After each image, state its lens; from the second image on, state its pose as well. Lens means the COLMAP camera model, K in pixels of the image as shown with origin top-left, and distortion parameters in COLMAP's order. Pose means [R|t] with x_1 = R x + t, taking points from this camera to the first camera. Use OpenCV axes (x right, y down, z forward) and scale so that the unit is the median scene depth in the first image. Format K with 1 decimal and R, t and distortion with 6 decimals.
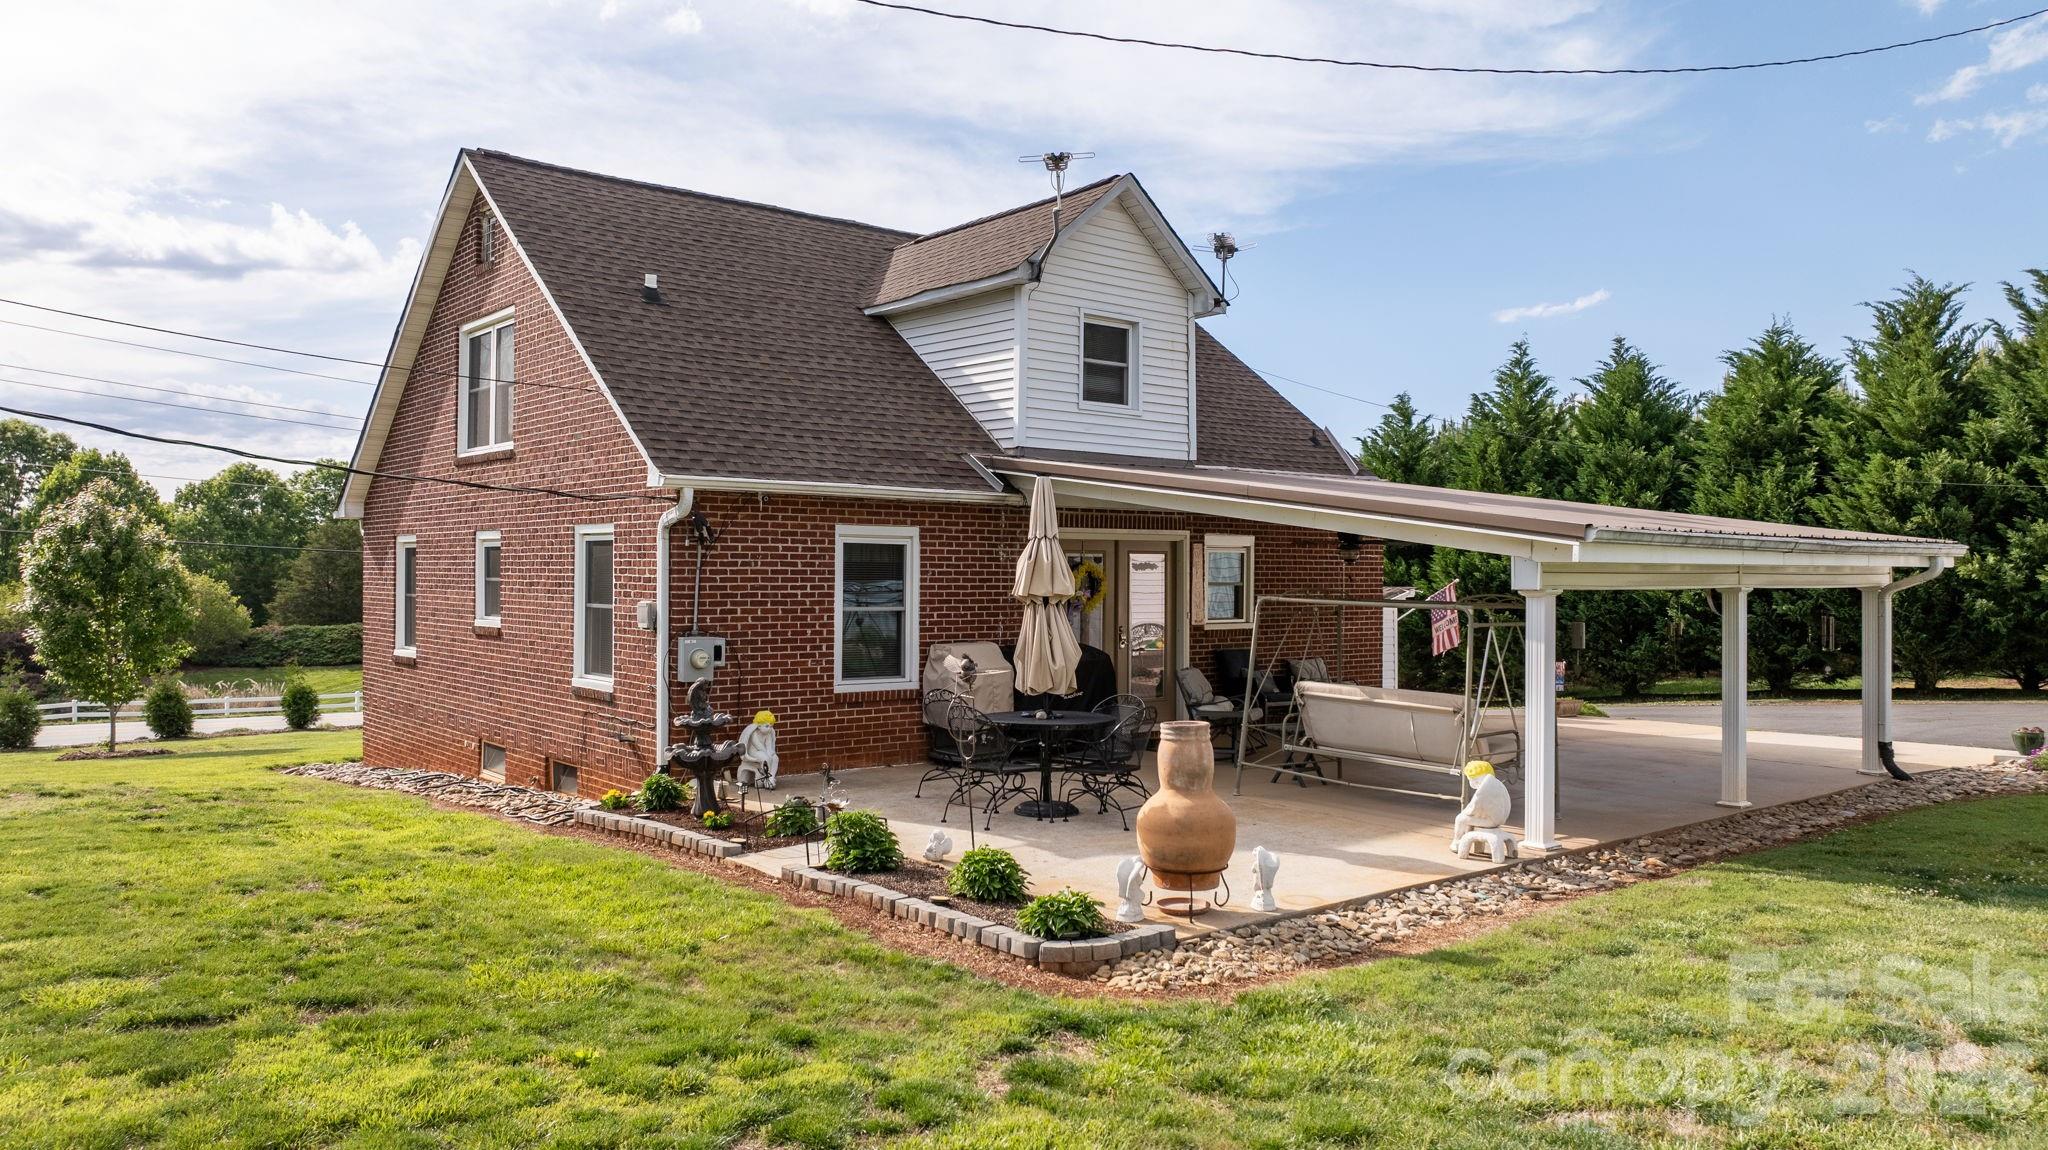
lens RADIAL K [[1429.8, 0, 1028.1], [0, 1429.8, 570.3], [0, 0, 1]] dist [-0.031853, -0.003121]
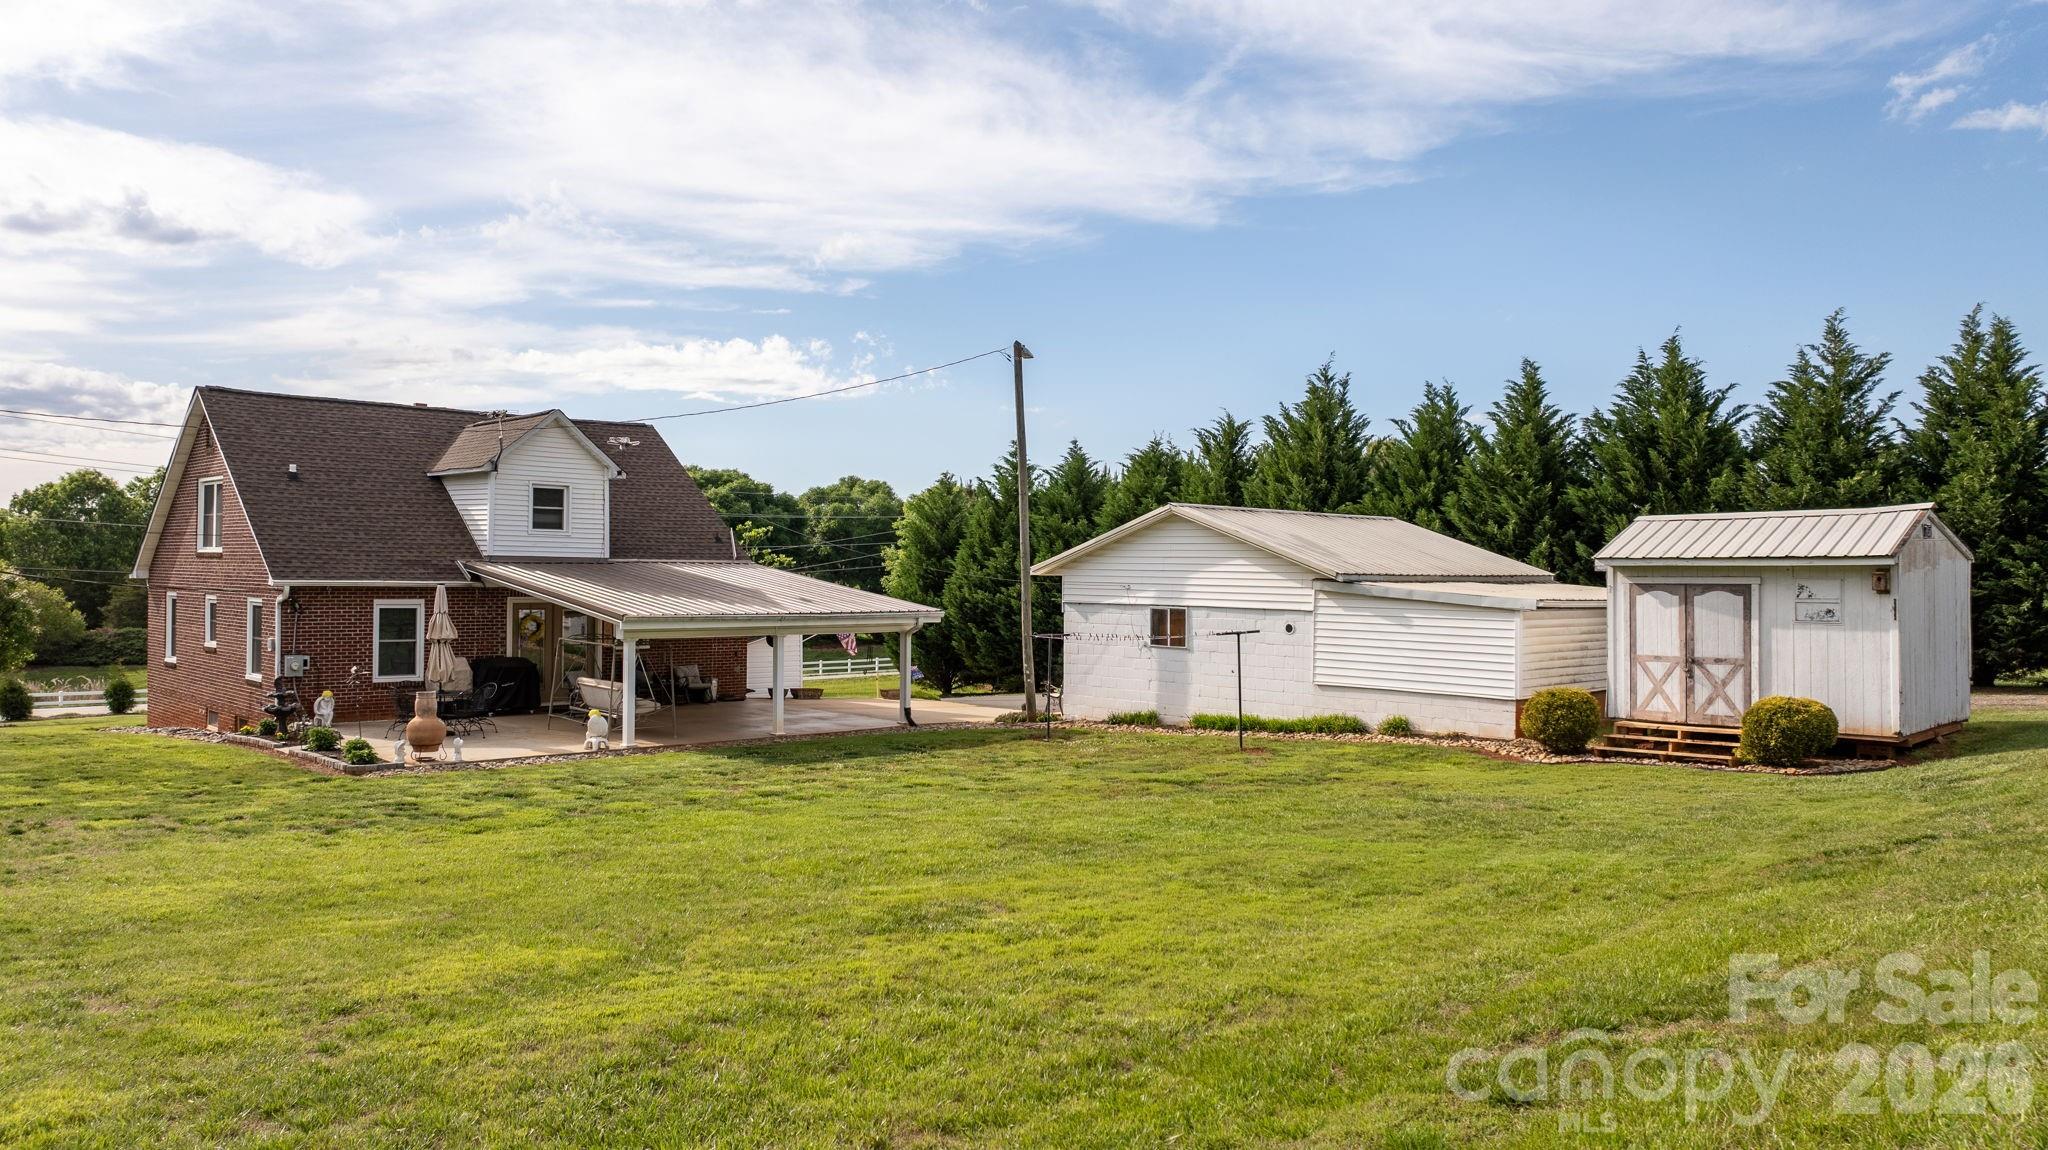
lens RADIAL K [[1429.8, 0, 1028.1], [0, 1429.8, 570.3], [0, 0, 1]] dist [-0.031853, -0.003121]
pose [[0.996298, 0.007329, 0.085655, 0.533055], [-0.007368, 0.999973, 0.000137, -0.069520], [-0.085652, -0.000767, 0.996325, -0.940241]]
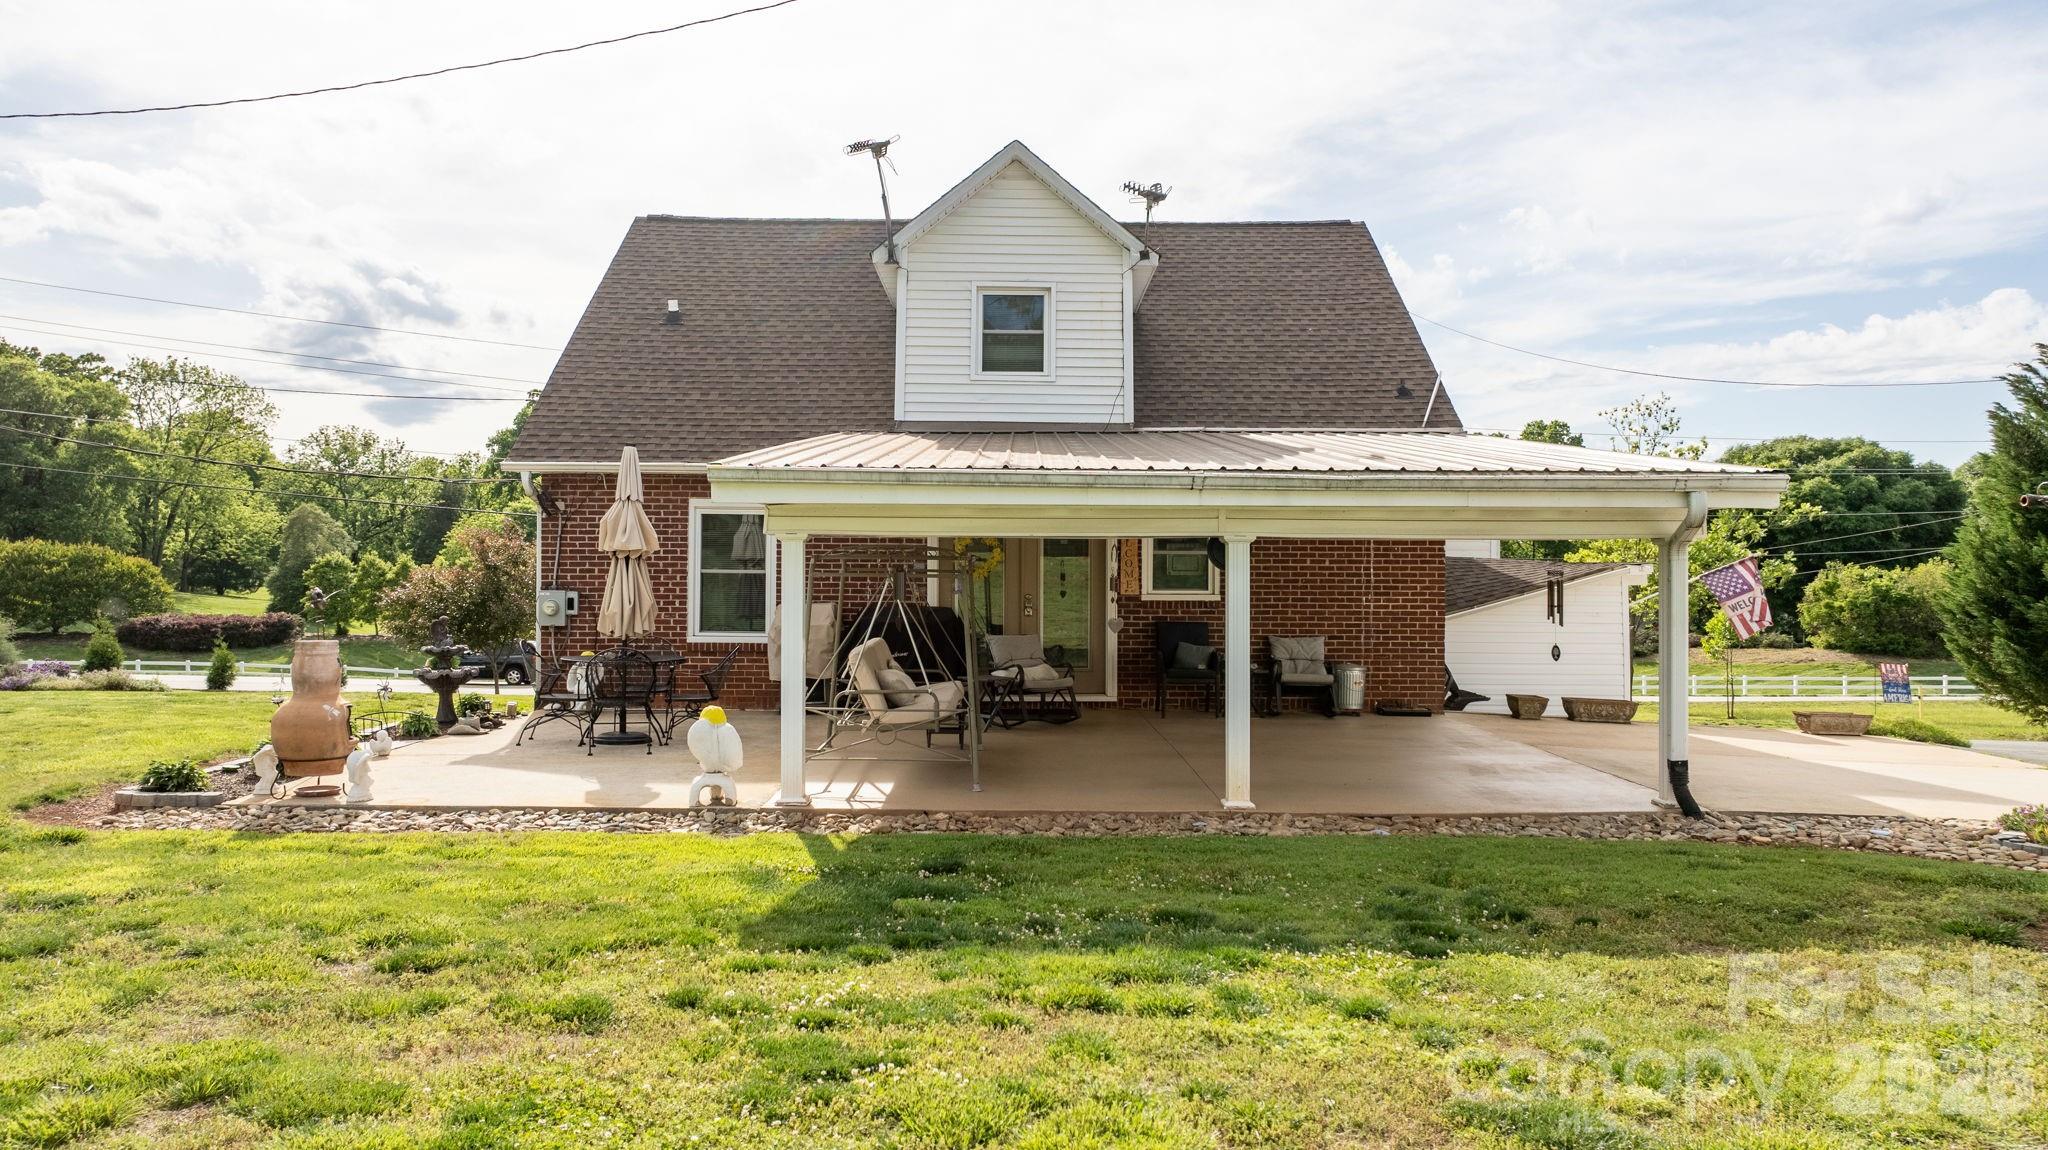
lens RADIAL K [[1429.8, 0, 1028.1], [0, 1429.8, 570.3], [0, 0, 1]] dist [-0.031853, -0.003121]
pose [[0.778483, -0.000985, -0.627665, 0.704752], [-0.000946, 0.999996, -0.002744, 0.025664], [0.627665, 0.002730, 0.778478, 0.227643]]
